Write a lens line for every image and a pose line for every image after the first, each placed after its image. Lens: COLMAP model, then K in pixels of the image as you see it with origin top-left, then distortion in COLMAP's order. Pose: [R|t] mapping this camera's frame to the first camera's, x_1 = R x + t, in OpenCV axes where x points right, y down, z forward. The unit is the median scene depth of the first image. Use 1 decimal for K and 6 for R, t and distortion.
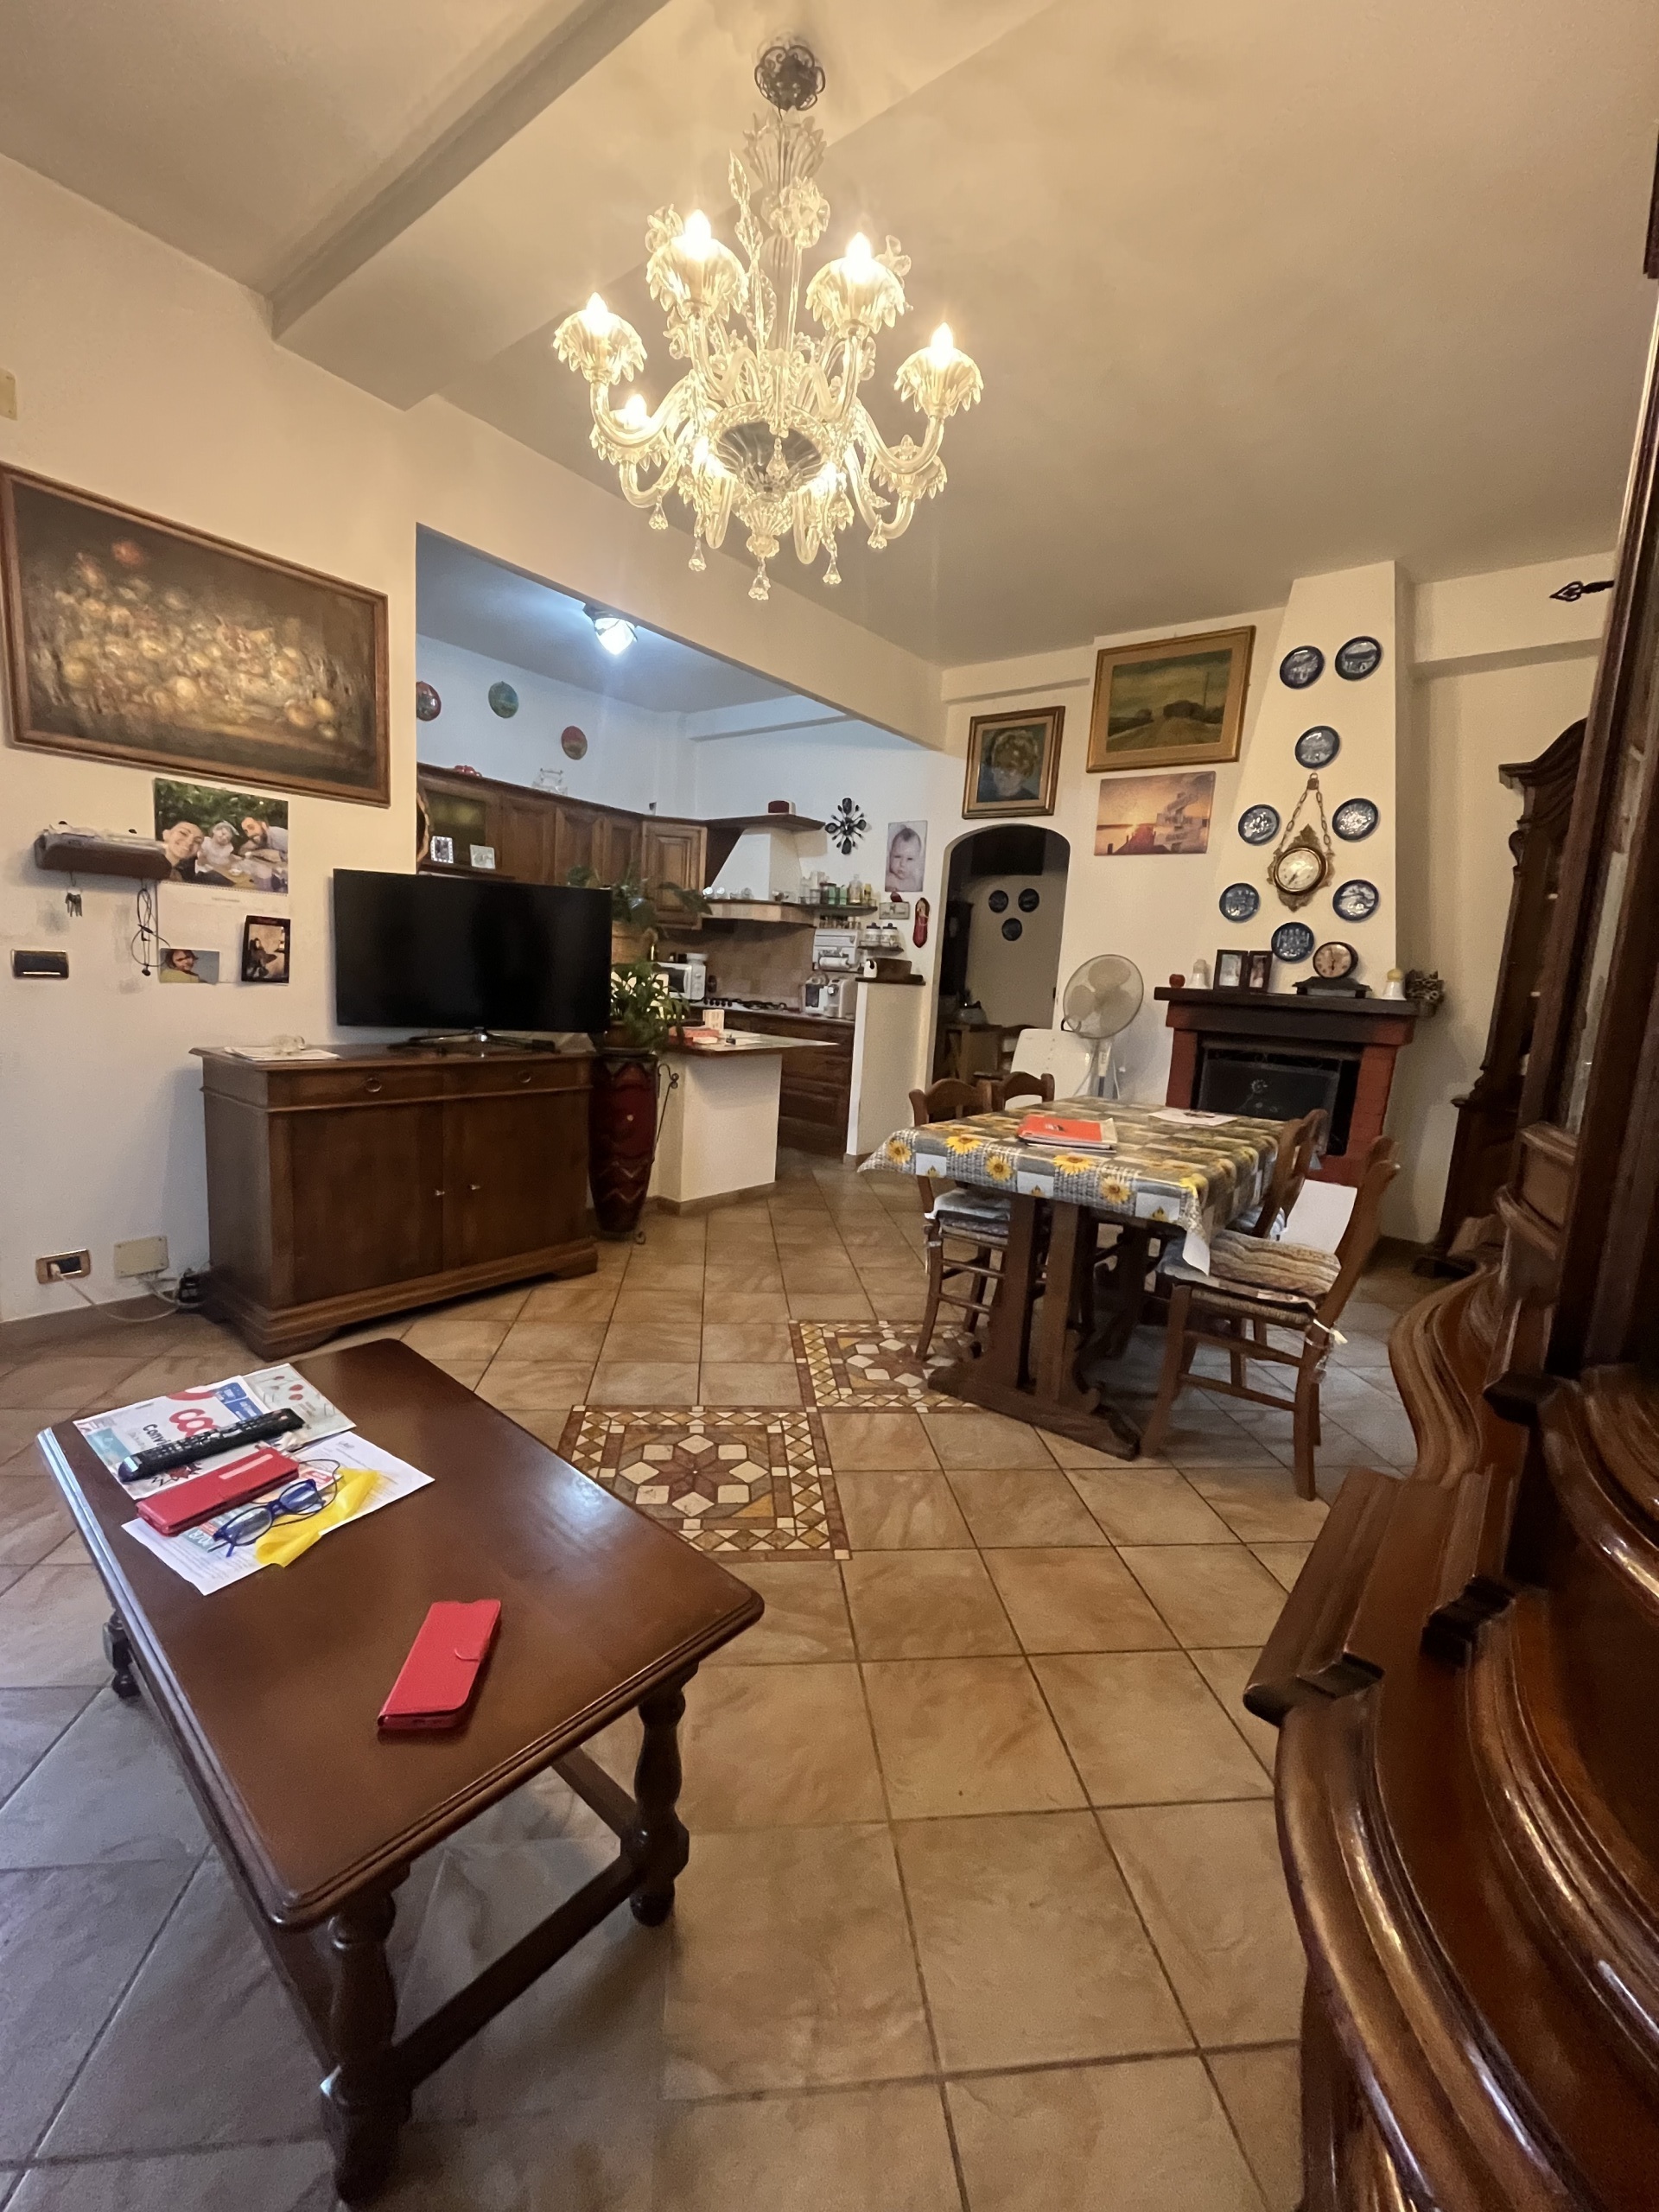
lens RADIAL K [[908.0, 0, 827.6], [0, 908.0, 1101.3], [0, 0, 1]] dist [-0.002725, 0.000232]
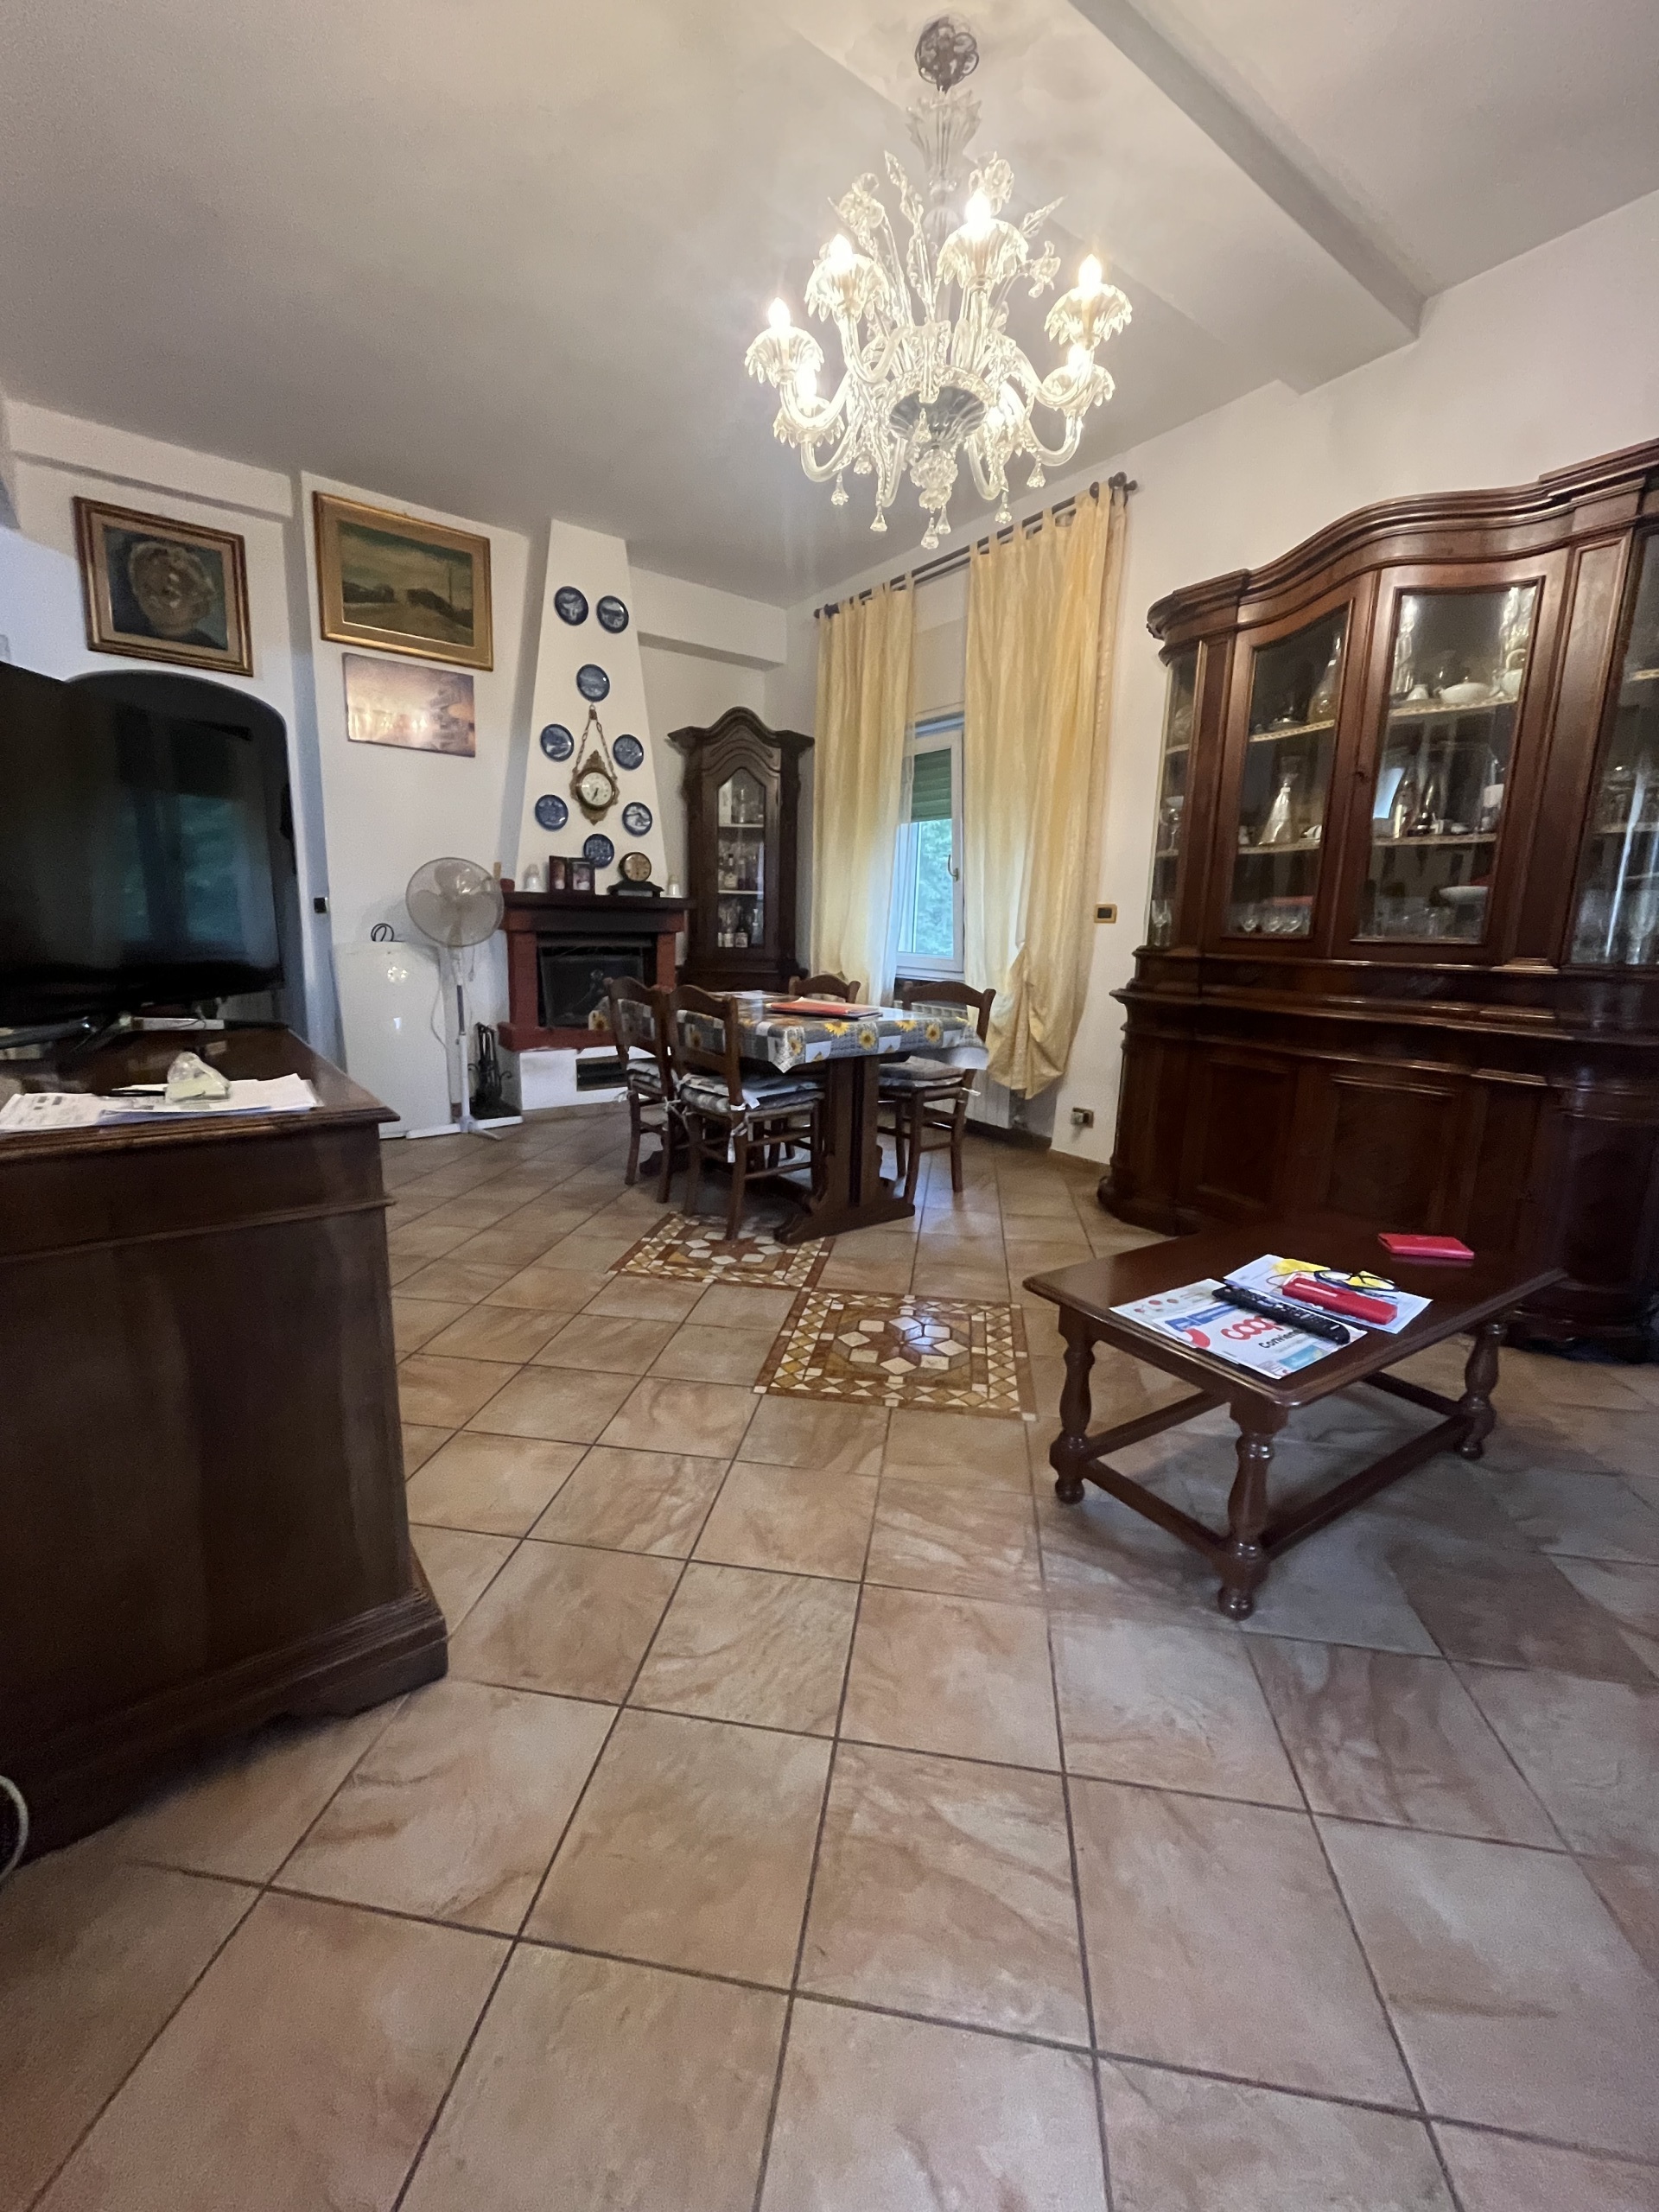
lens RADIAL K [[908.0, 0, 831.5], [0, 908.0, 1102.8], [0, 0, 1]] dist [-0.002725, 0.000232]
pose [[0.264408, -0.238540, 0.934445, -0.616182], [0.128221, 0.969021, 0.211085, -0.069041], [-0.955849, 0.064003, 0.286803, 0.397158]]
